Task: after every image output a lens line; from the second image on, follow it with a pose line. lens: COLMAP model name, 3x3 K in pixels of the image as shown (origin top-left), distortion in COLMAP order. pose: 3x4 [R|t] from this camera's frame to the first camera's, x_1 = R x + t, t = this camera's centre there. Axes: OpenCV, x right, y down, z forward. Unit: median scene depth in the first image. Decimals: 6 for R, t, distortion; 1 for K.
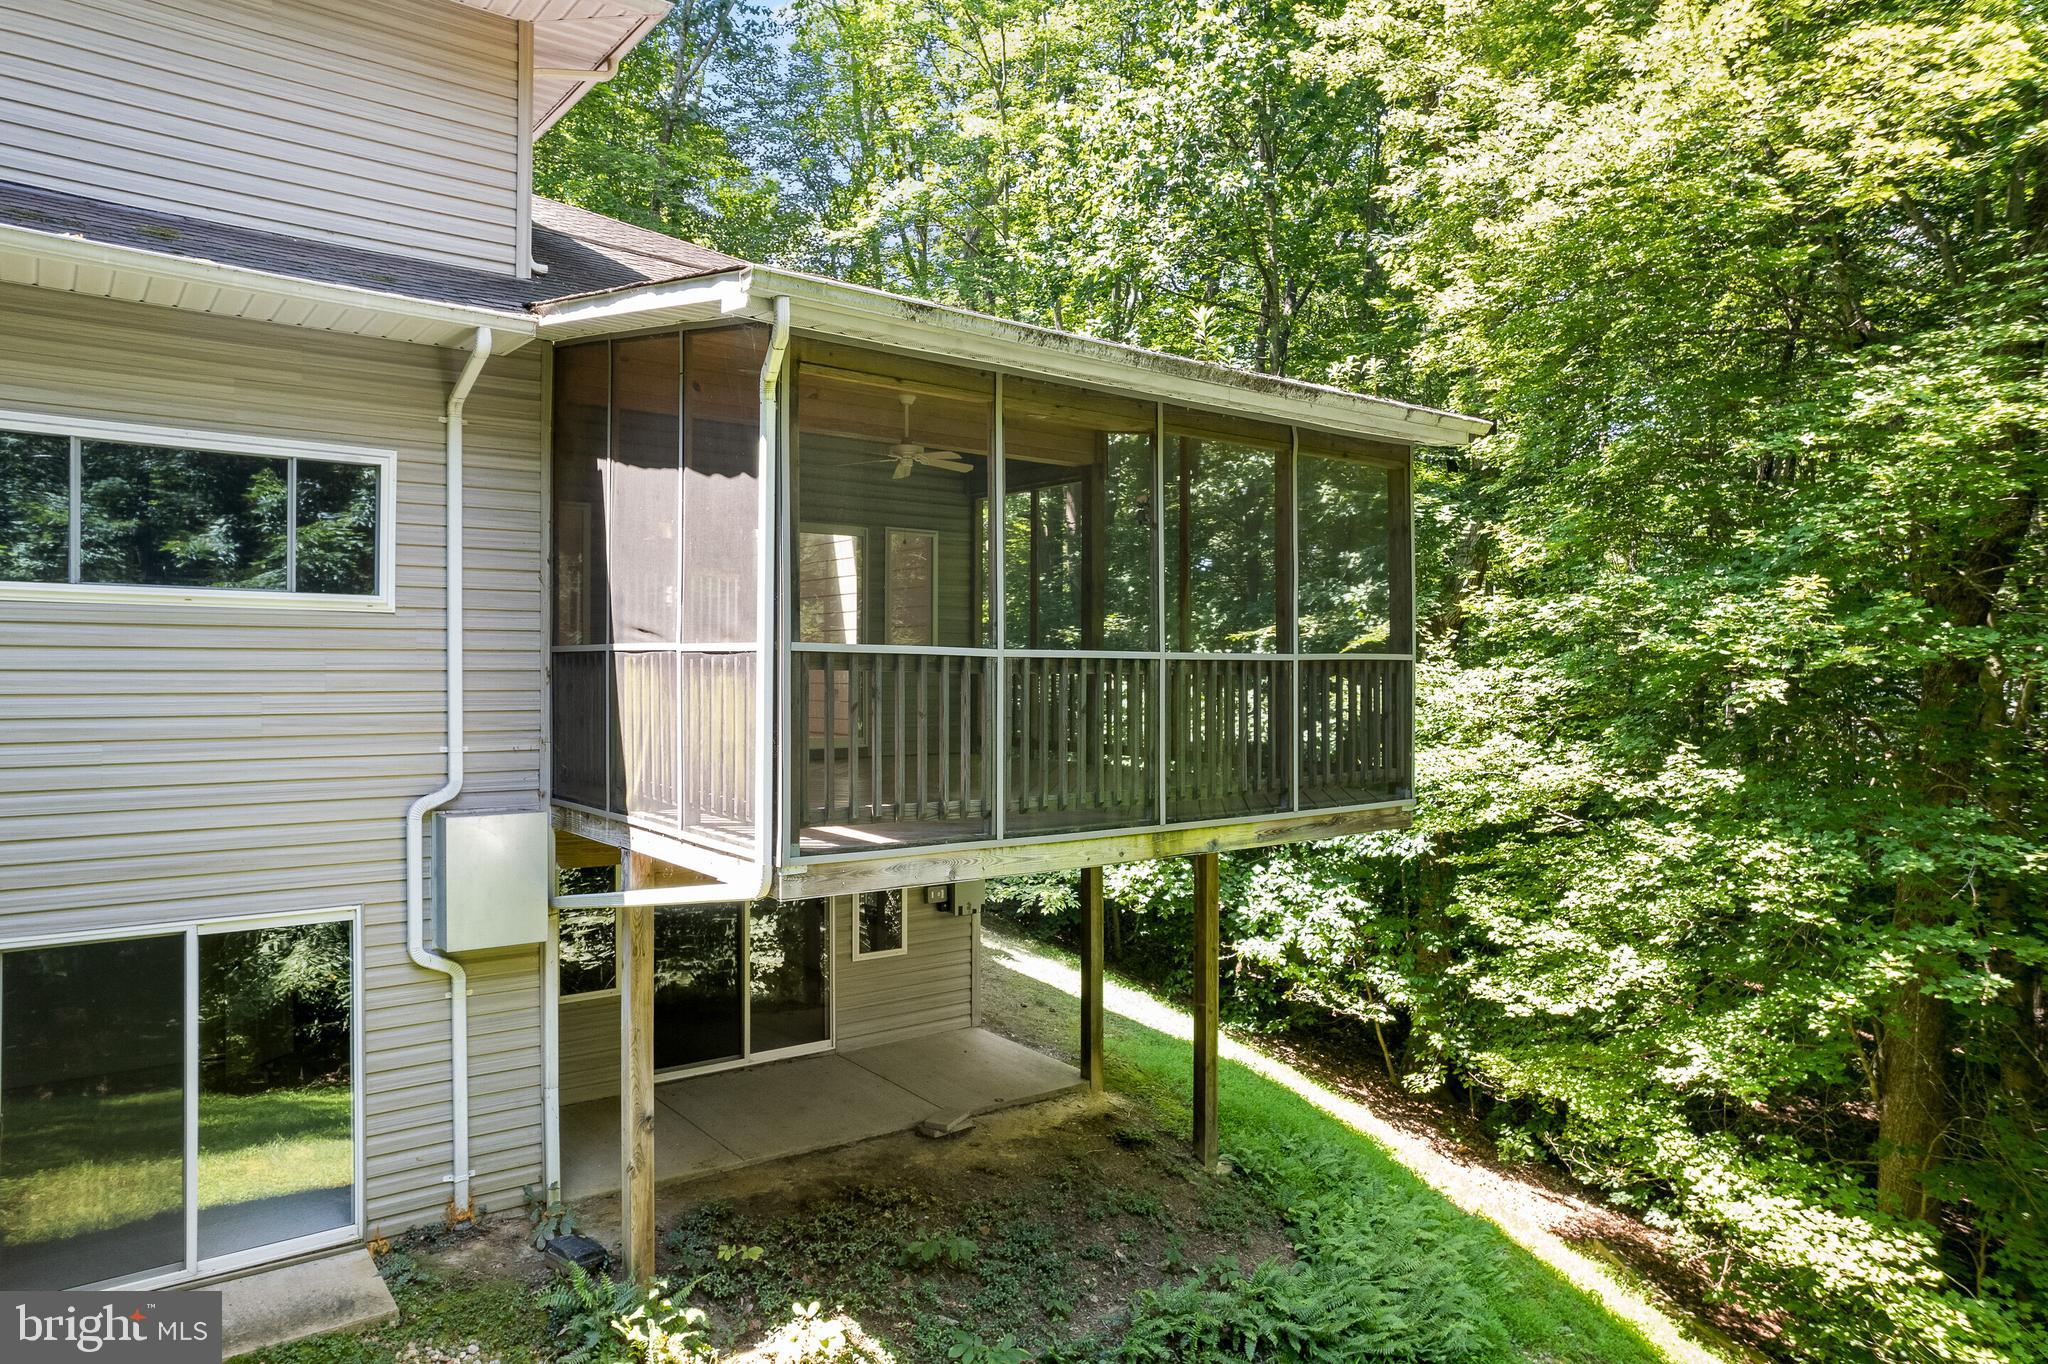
lens RADIAL K [[1335.0, 0, 1024.0], [0, 1335.0, 682.0], [0, 0, 1]] dist [-0.089541, 0.085236]
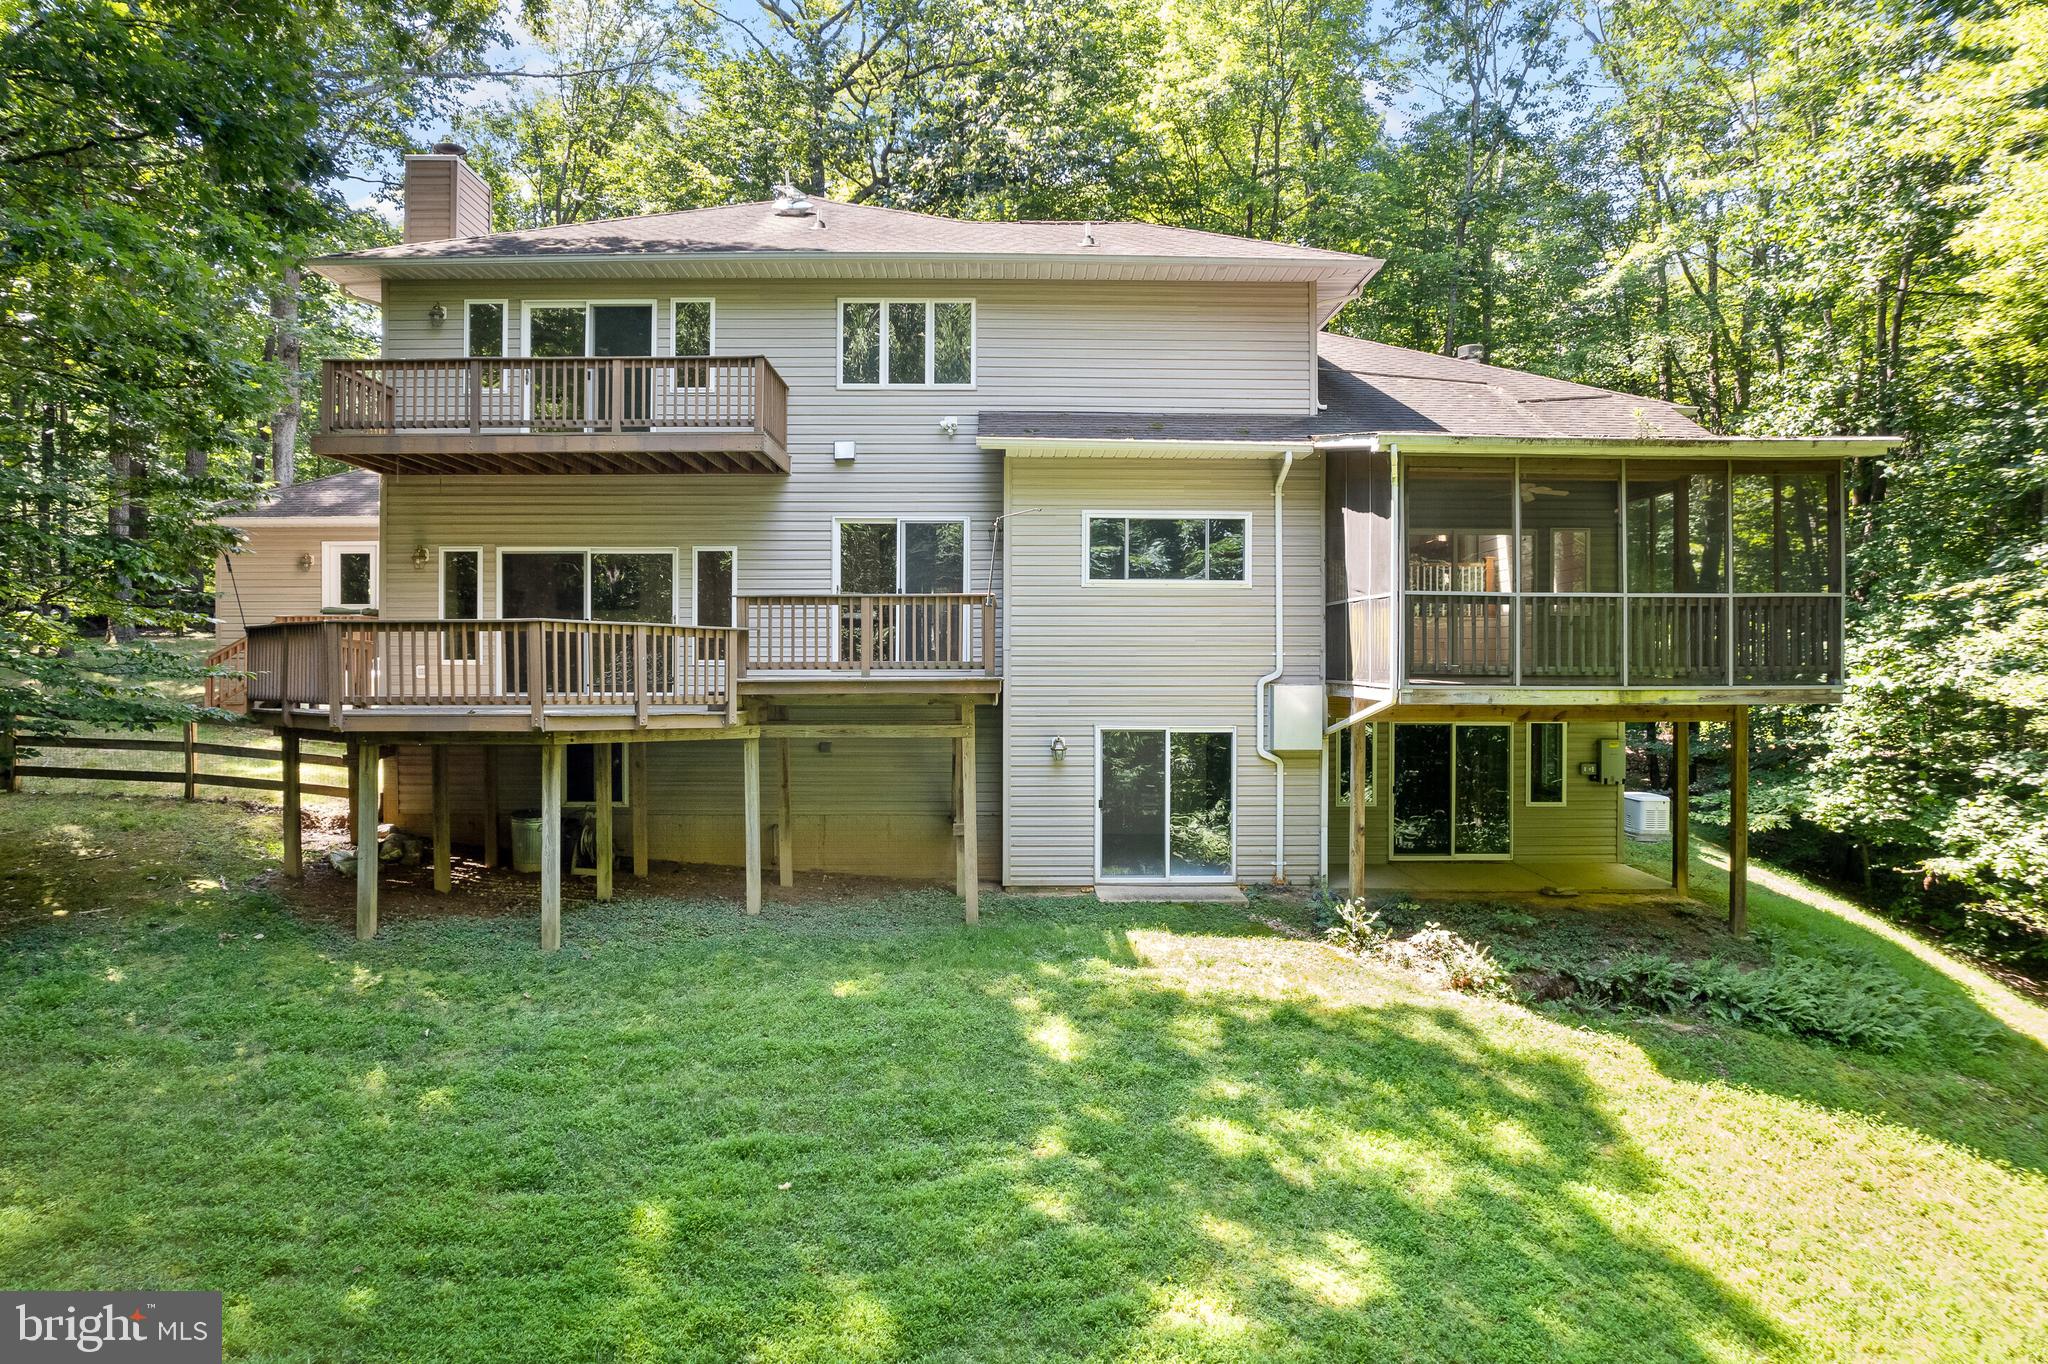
lens RADIAL K [[1335.0, 0, 1024.0], [0, 1335.0, 682.0], [0, 0, 1]] dist [-0.089541, 0.085236]
pose [[0.801223, 0.001524, -0.598364, 0.467858], [-0.000377, 0.999998, 0.002041, 0.086433], [0.598366, -0.001410, 0.801222, -0.859130]]
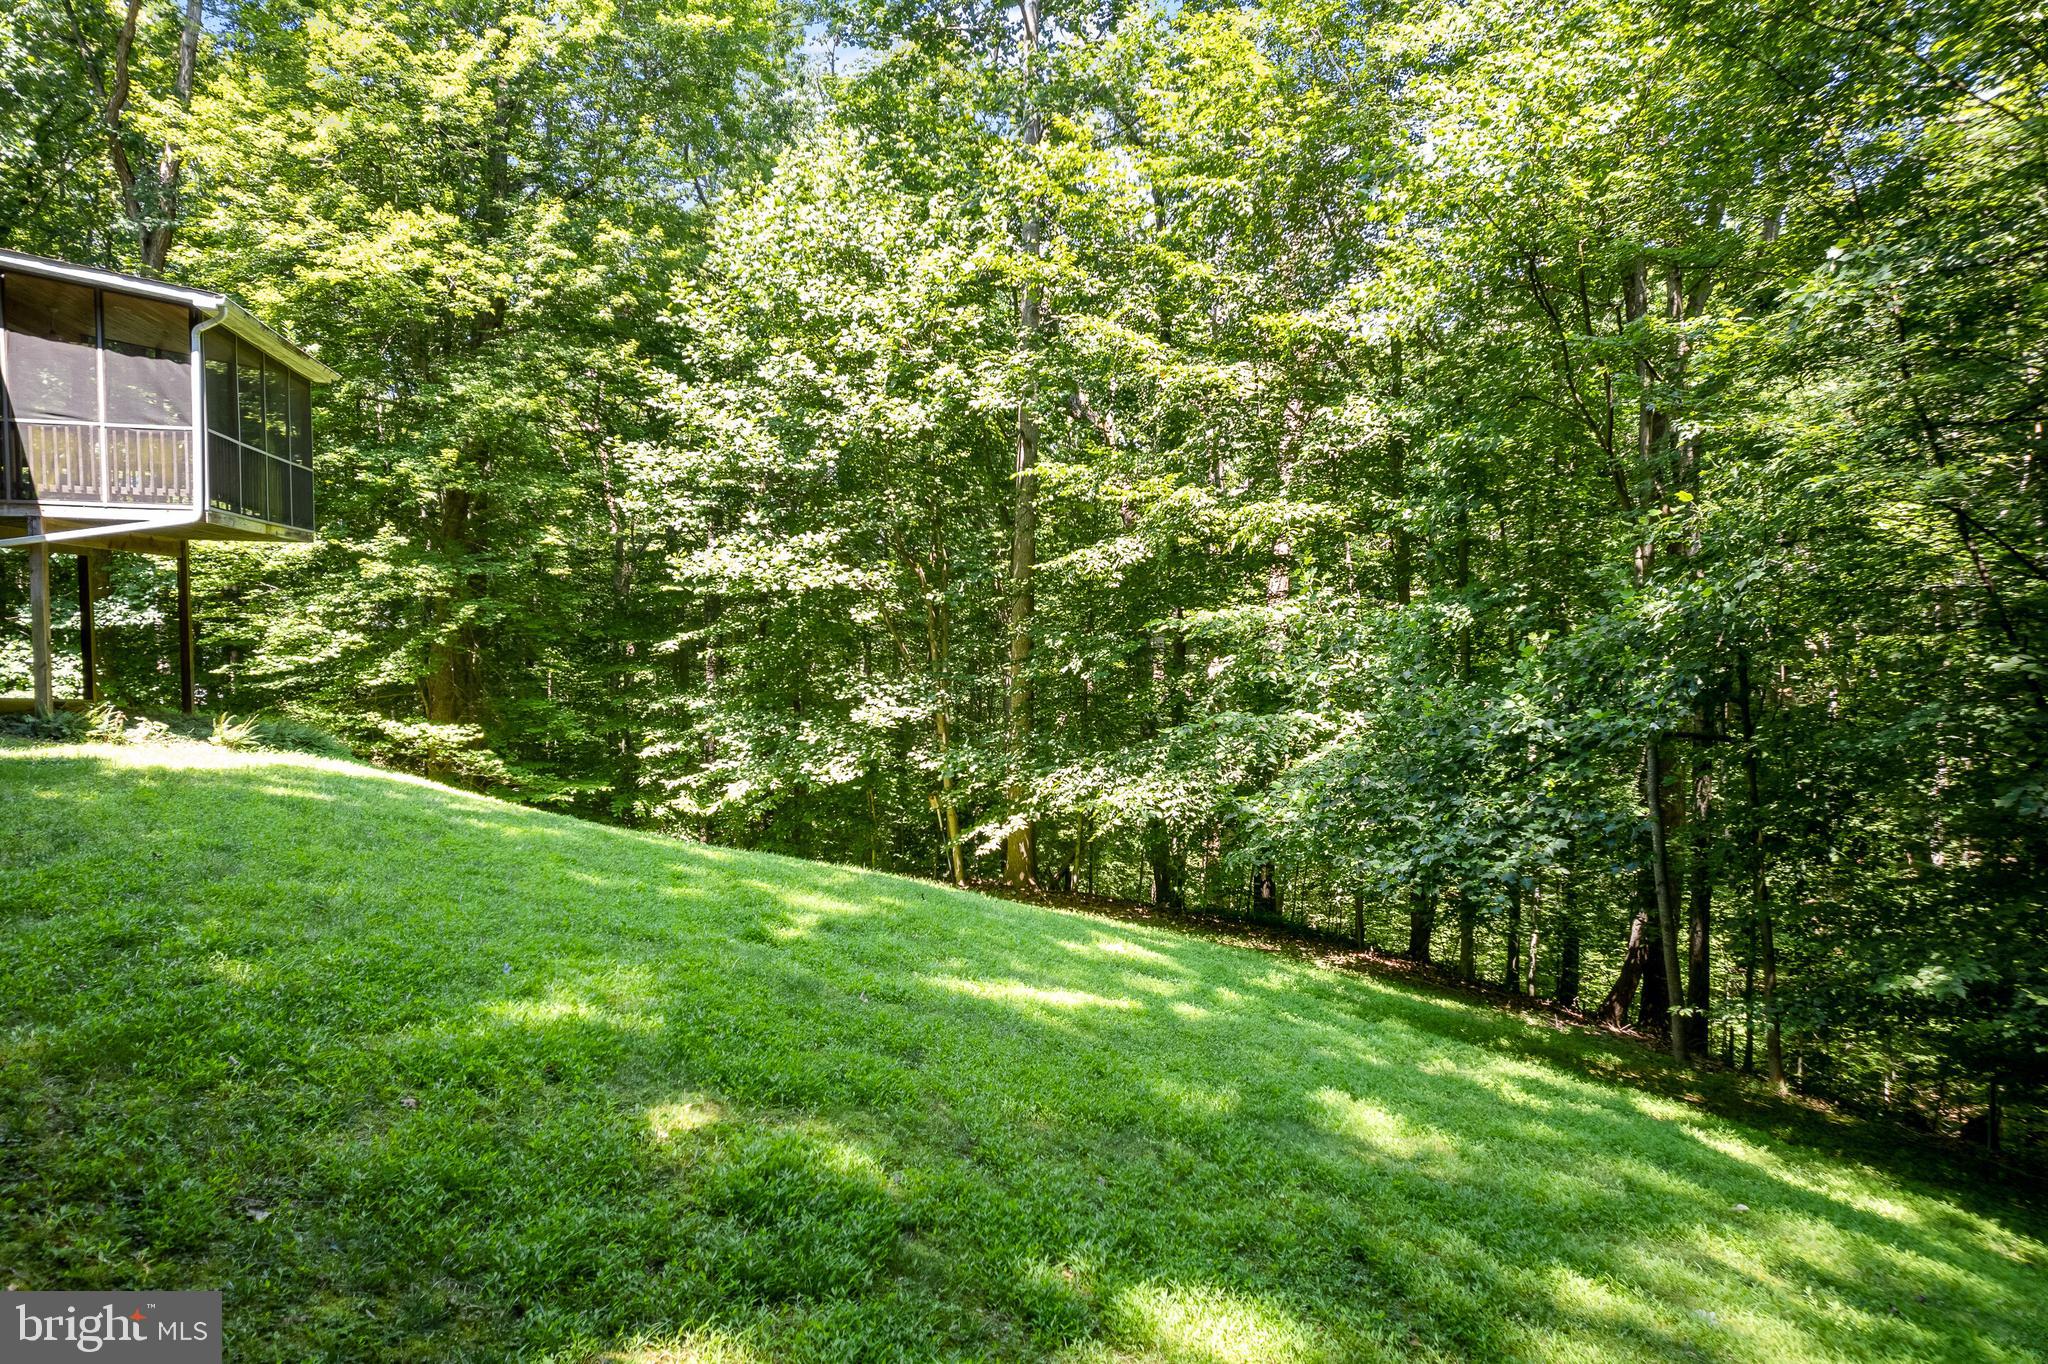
lens RADIAL K [[1335.0, 0, 1024.0], [0, 1335.0, 682.0], [0, 0, 1]] dist [-0.089541, 0.085236]
pose [[0.426190, -0.041749, 0.903670, -1.397187], [-0.000466, 0.998924, 0.046369, 0.272558], [-0.904633, -0.020183, 0.425712, -1.255103]]
